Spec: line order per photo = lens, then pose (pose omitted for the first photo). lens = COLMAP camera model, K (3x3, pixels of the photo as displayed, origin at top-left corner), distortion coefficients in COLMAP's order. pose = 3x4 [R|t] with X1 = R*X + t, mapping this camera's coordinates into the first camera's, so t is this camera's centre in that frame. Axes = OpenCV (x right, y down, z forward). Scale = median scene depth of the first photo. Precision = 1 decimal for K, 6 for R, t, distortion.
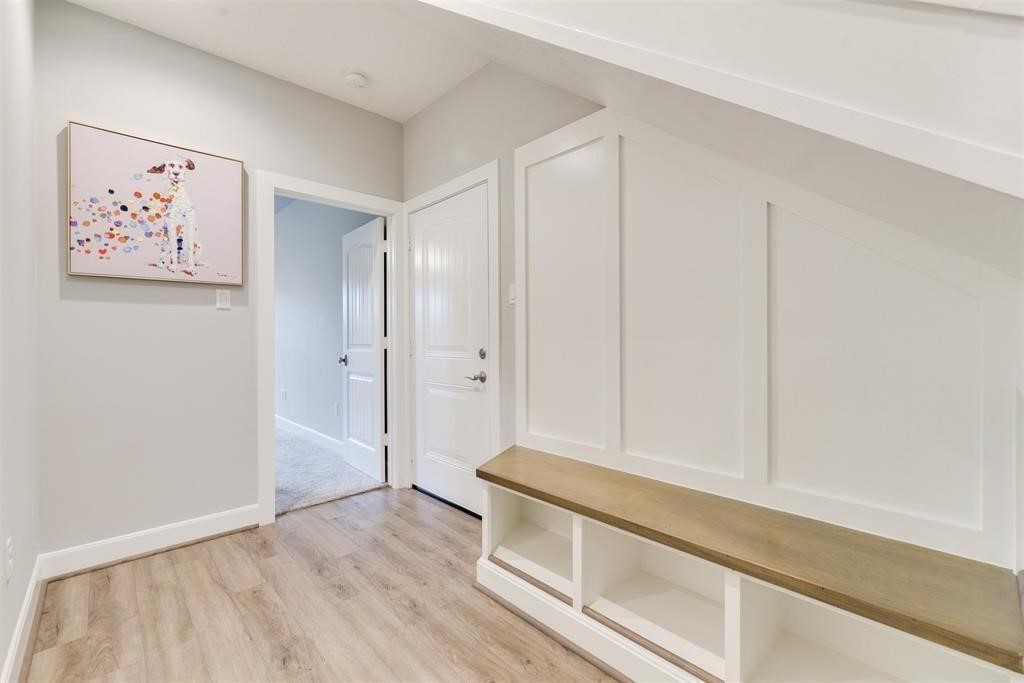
lens RADIAL K [[437.5, 0, 503.7], [0, 437.5, 338.4], [0, 0, 1]] dist [-0.001403, -0.000240]
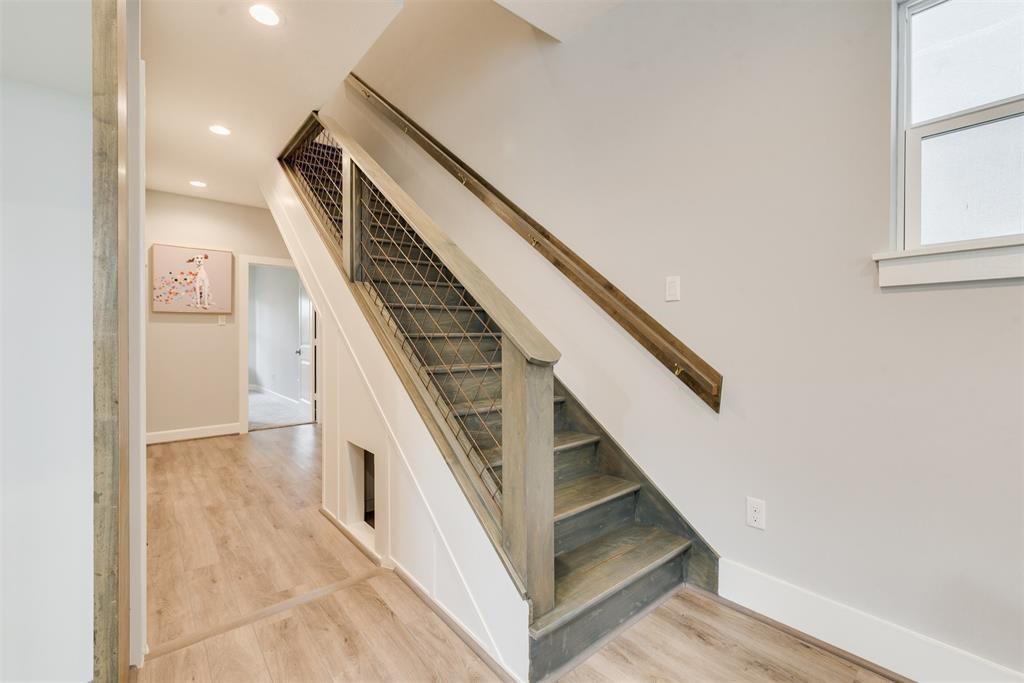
lens RADIAL K [[437.5, 0, 503.7], [0, 437.5, 338.4], [0, 0, 1]] dist [-0.001403, -0.000240]
pose [[0.998861, 0.005102, -0.047433, 0.843876], [-0.004872, 0.999976, 0.004958, -0.024662], [0.047457, -0.004721, 0.998862, -1.070425]]
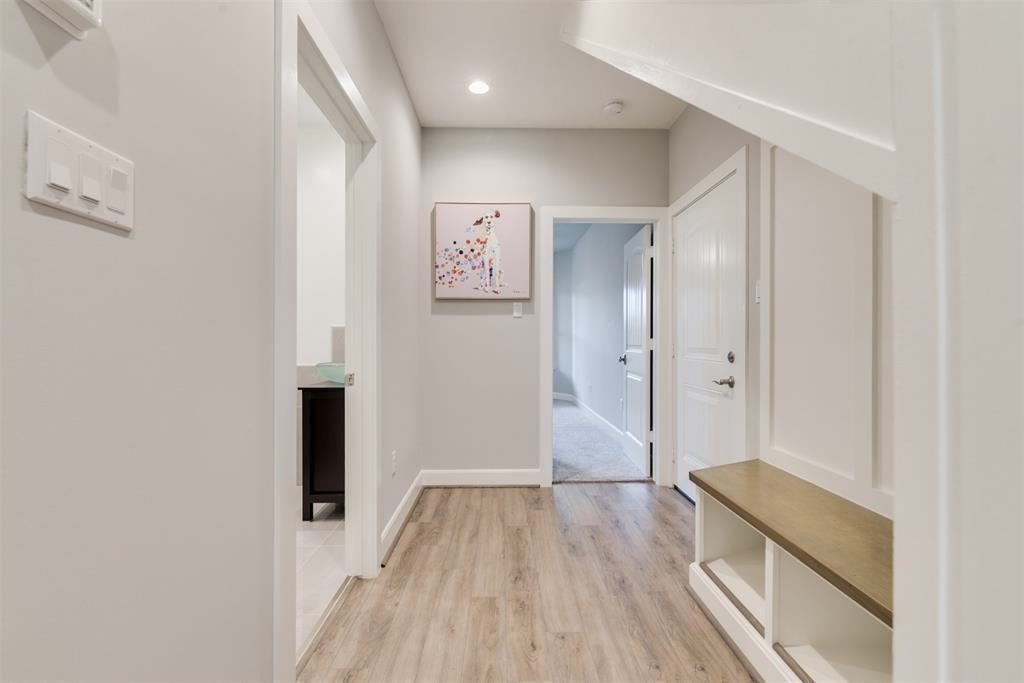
lens RADIAL K [[437.5, 0, 503.7], [0, 437.5, 338.4], [0, 0, 1]] dist [-0.001403, -0.000240]
pose [[0.744889, 0.004098, -0.667175, 0.239344], [-0.005417, 0.999985, 0.000095, -0.002439], [0.667166, 0.003544, 0.744901, -0.022682]]
